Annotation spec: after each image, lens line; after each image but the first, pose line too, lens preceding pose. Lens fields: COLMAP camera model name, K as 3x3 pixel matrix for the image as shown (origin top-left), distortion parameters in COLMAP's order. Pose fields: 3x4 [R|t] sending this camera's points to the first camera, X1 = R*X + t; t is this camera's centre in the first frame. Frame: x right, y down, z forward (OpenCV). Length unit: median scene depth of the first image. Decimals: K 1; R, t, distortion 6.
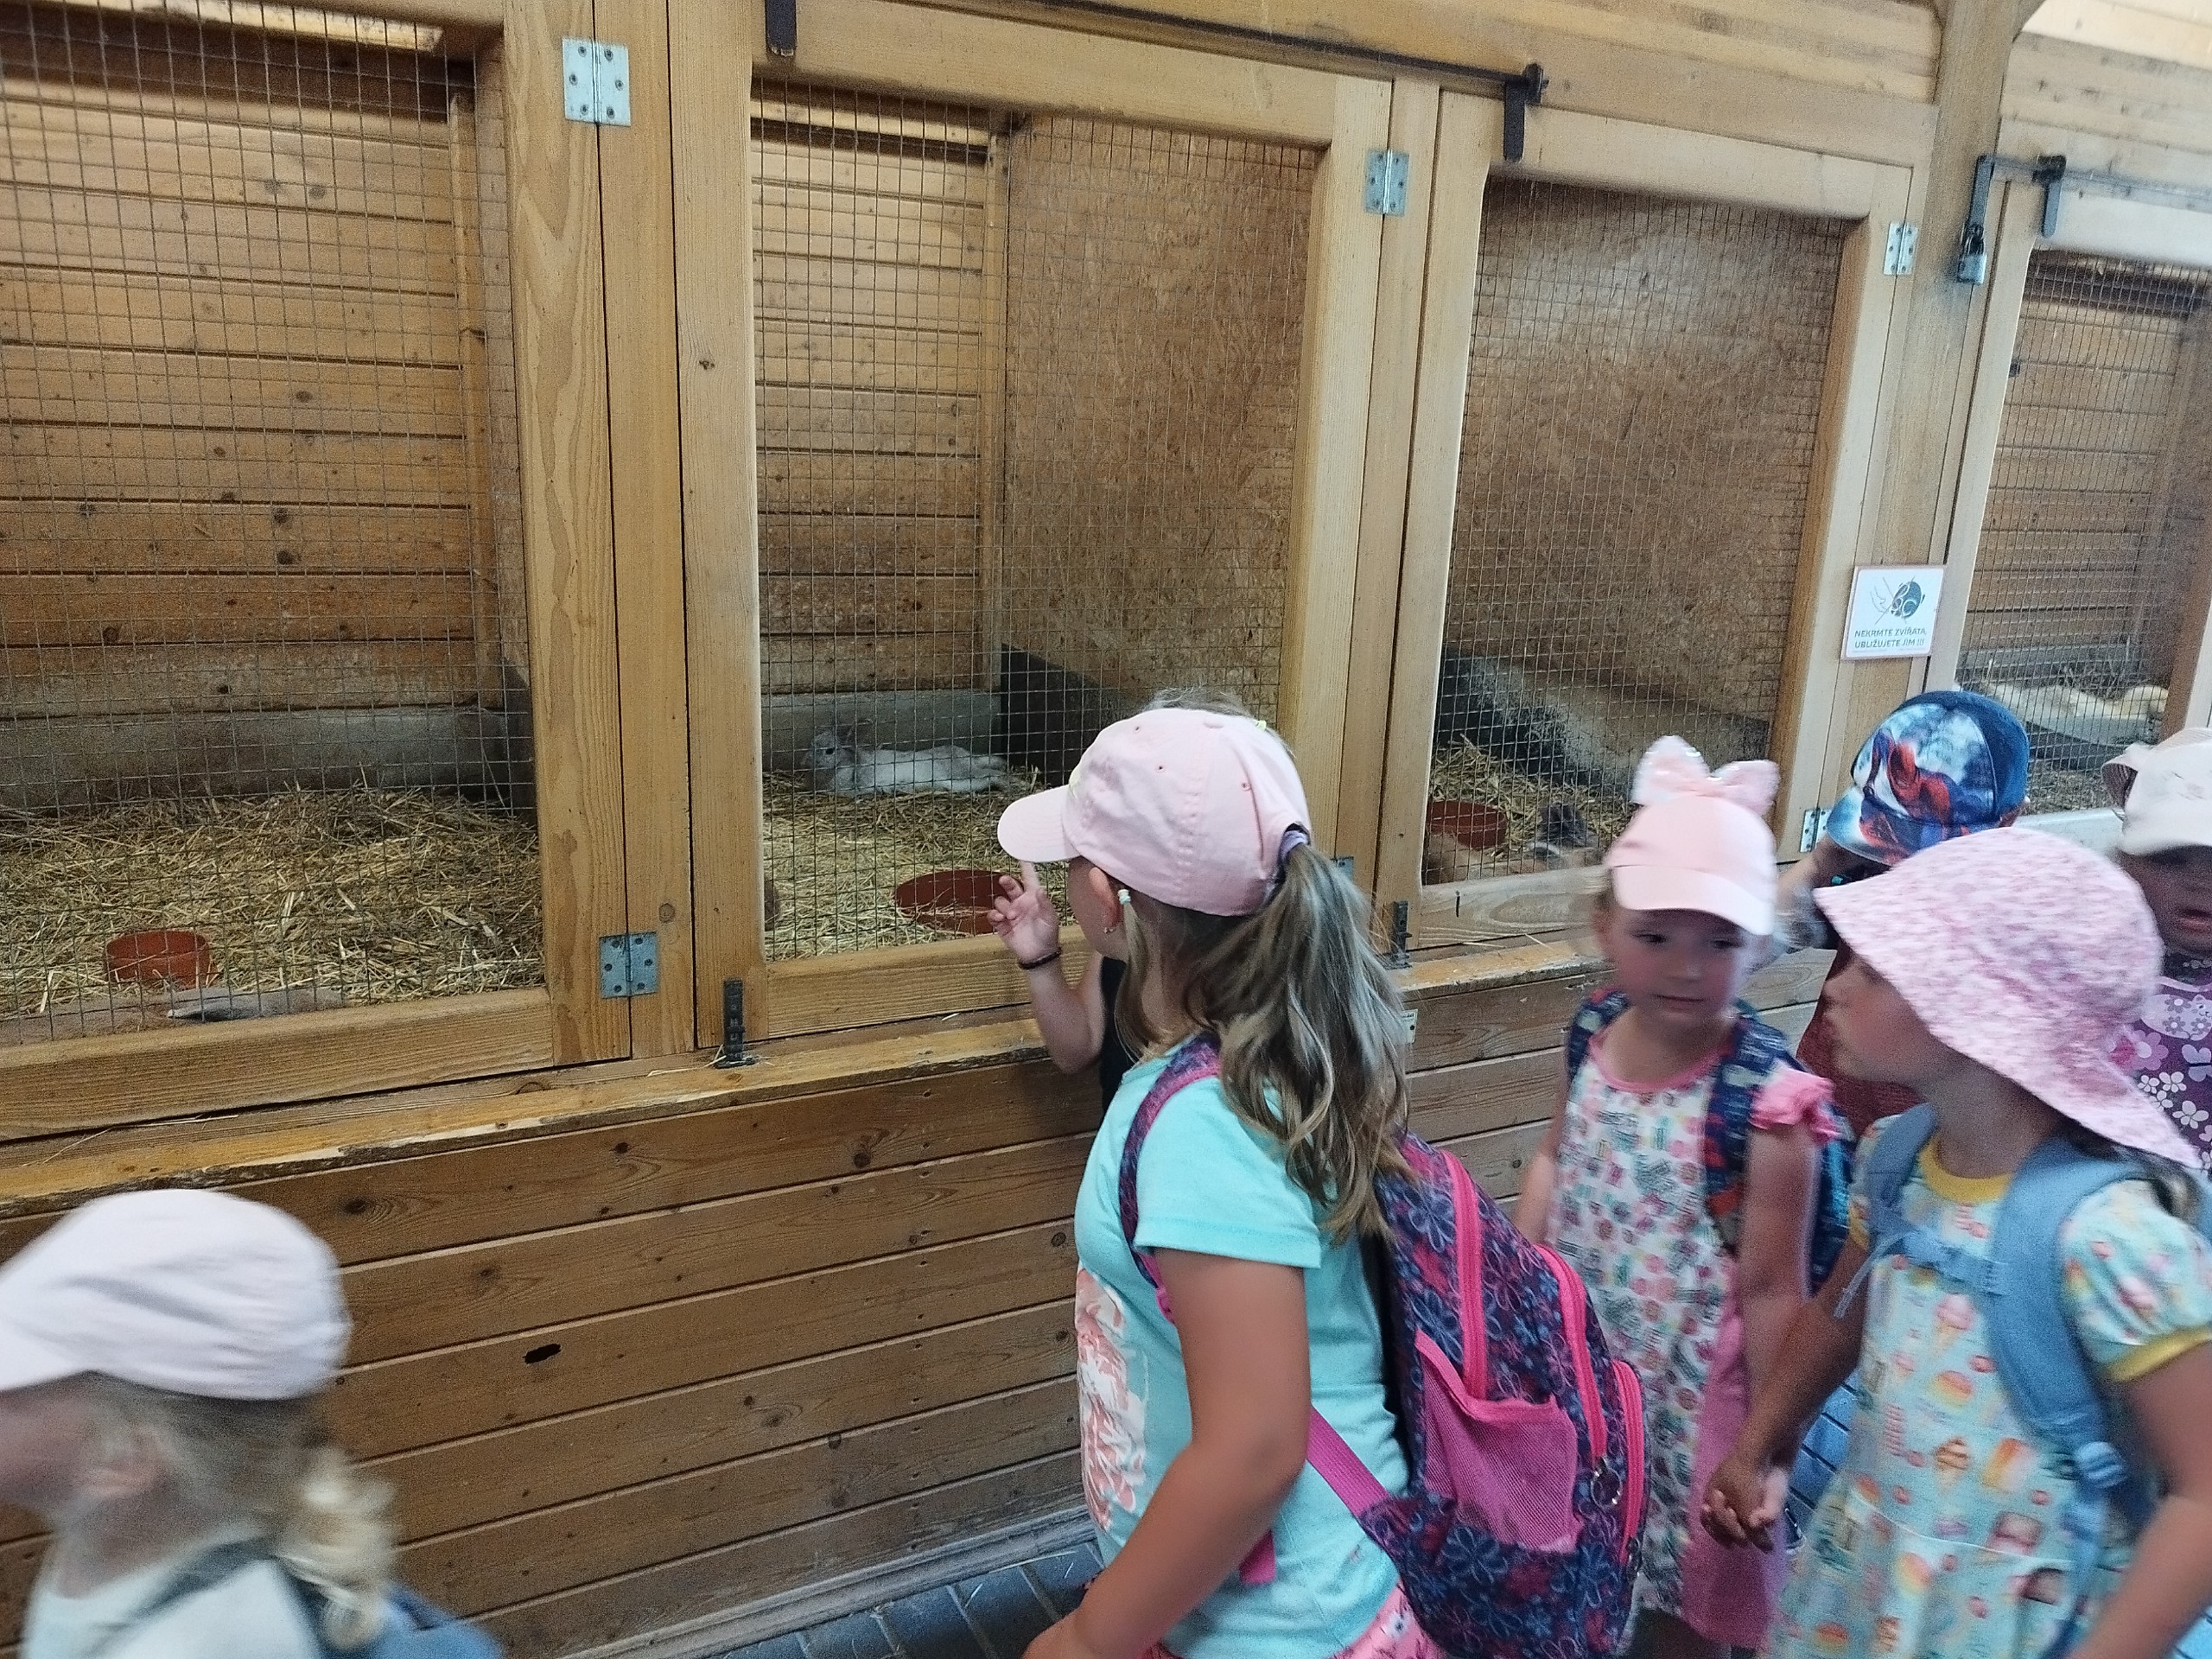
lens RADIAL K [[1559.7, 0, 1106.0], [0, 1559.7, 829.5], [0, 0, 1]] dist [0.051676, -0.060752]
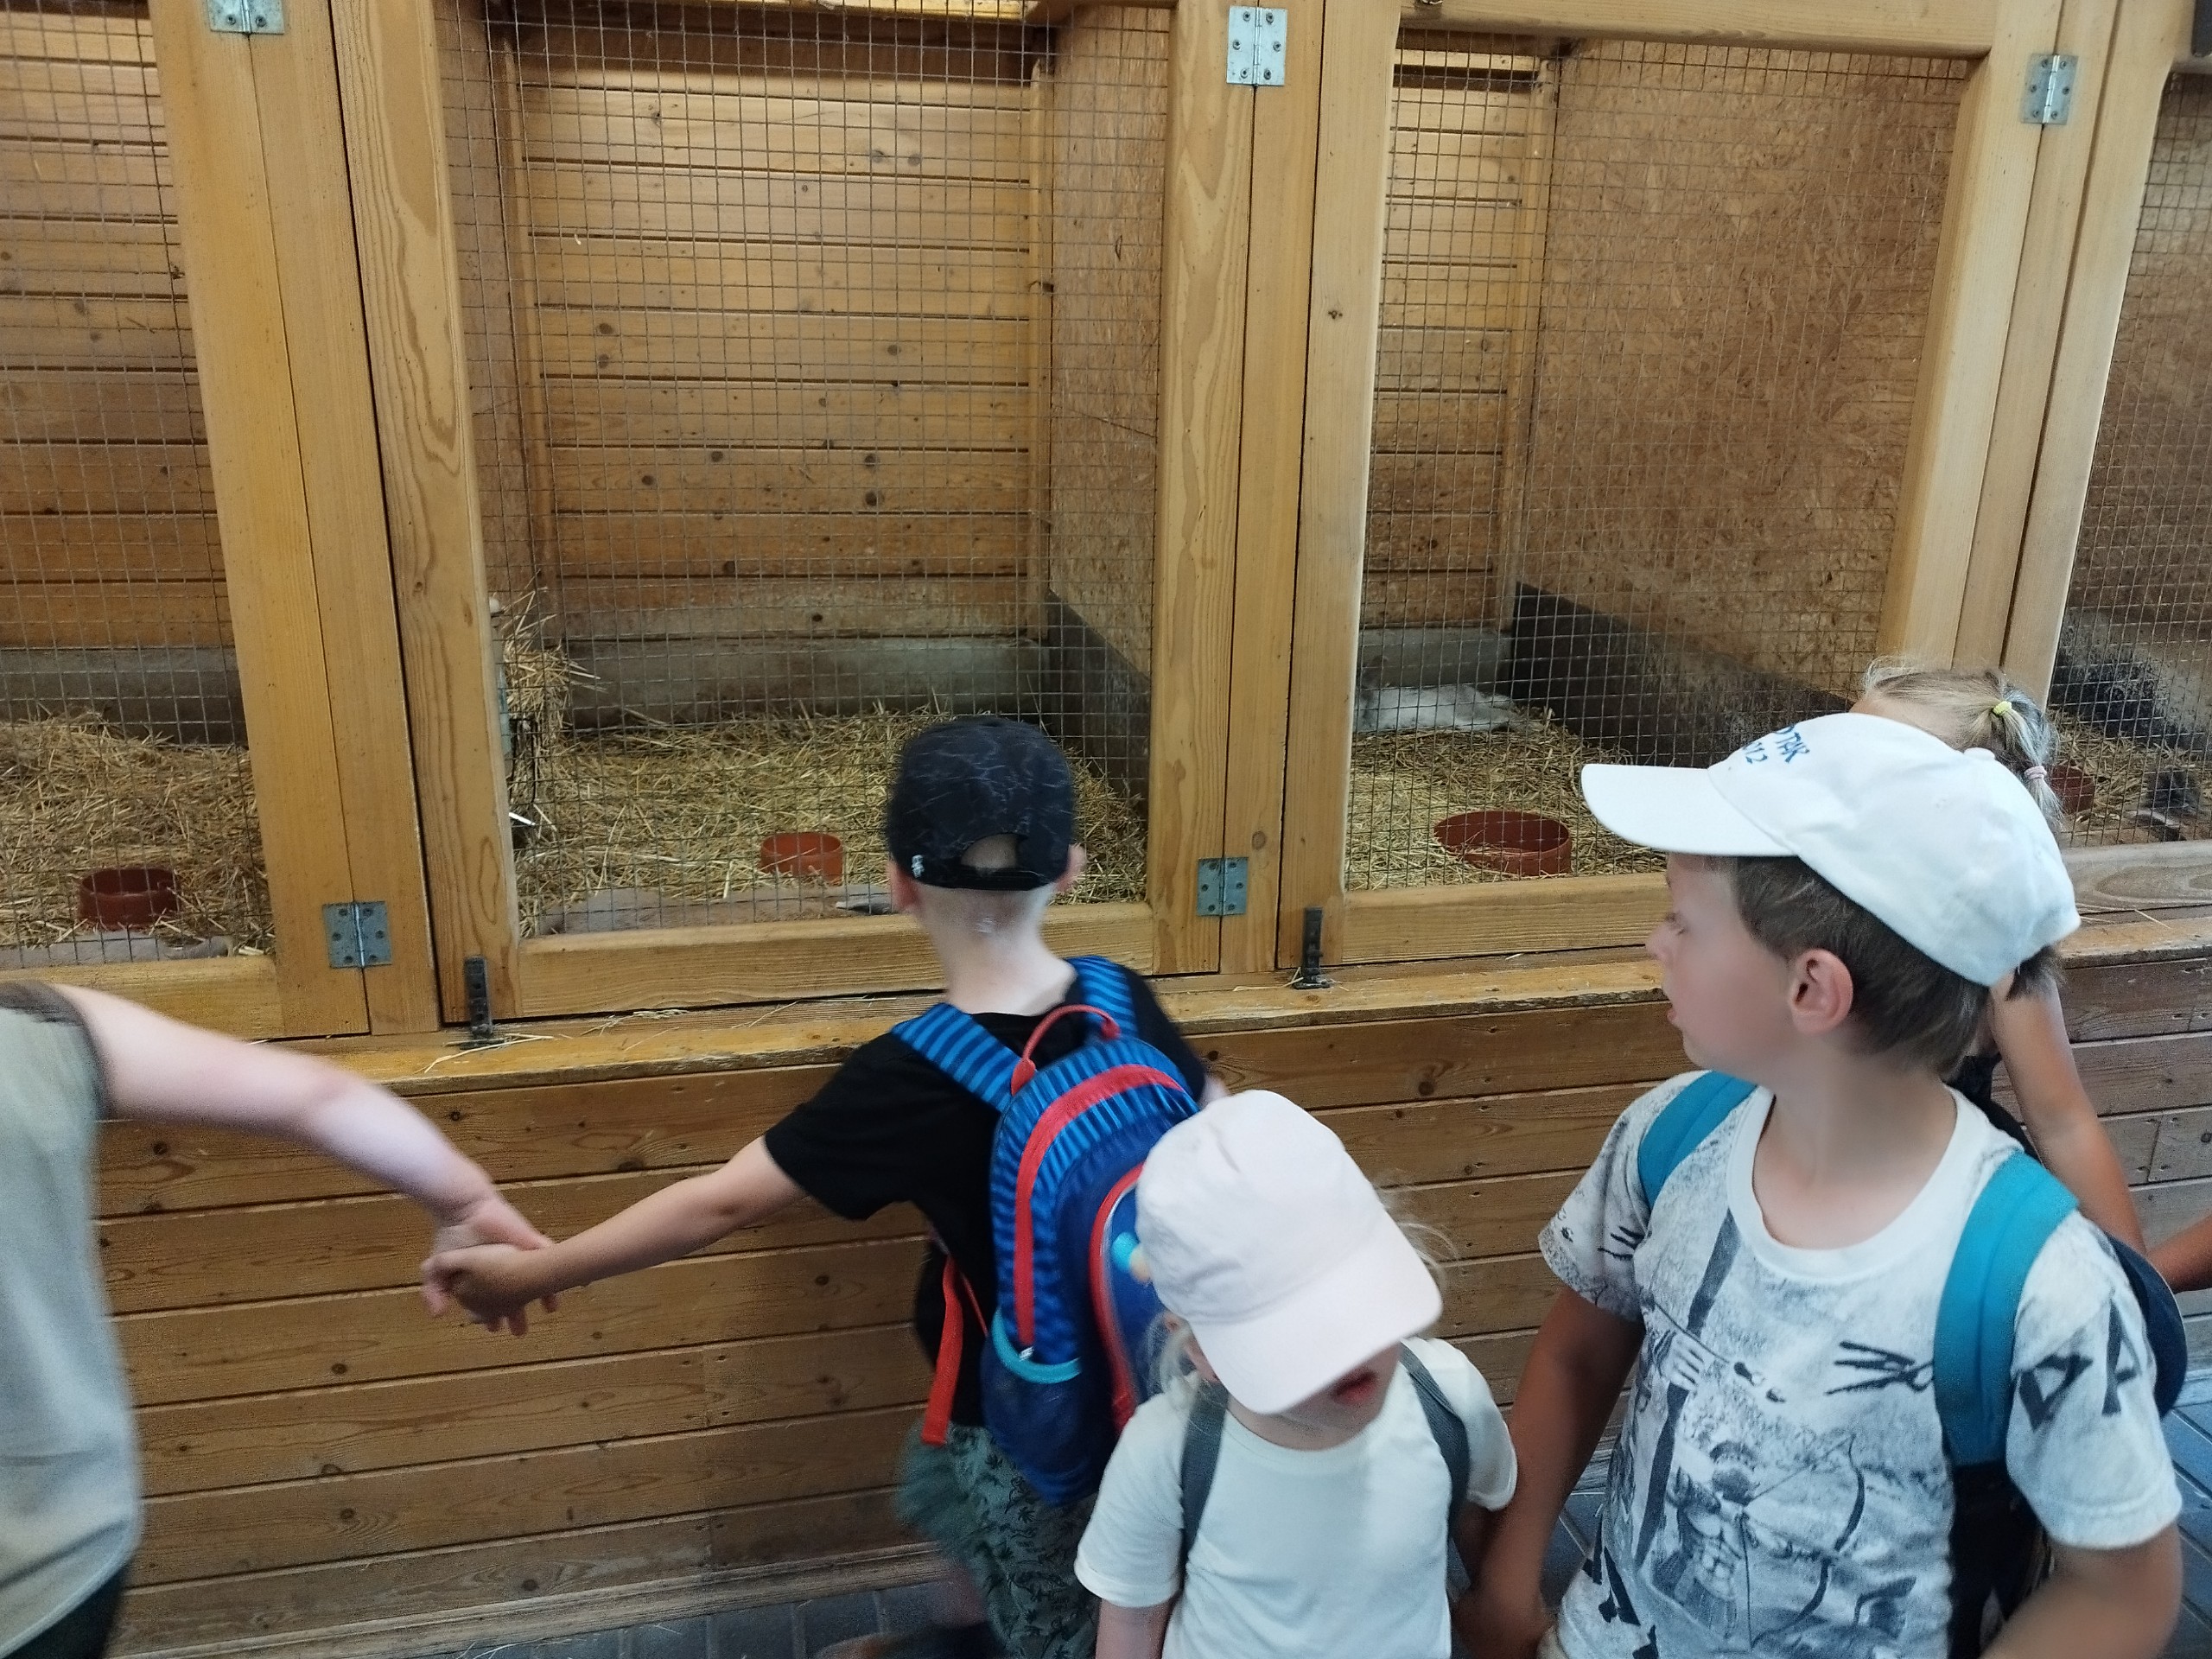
lens RADIAL K [[1558.0, 0, 1106.0], [0, 1558.0, 829.5], [0, 0, 1]] dist [0.009058, -0.006999]
pose [[0.969332, 0.050318, -0.240547, -0.111338], [-0.039843, 0.998042, 0.048214, -0.000428], [0.242502, -0.037151, 0.969439, -0.038141]]
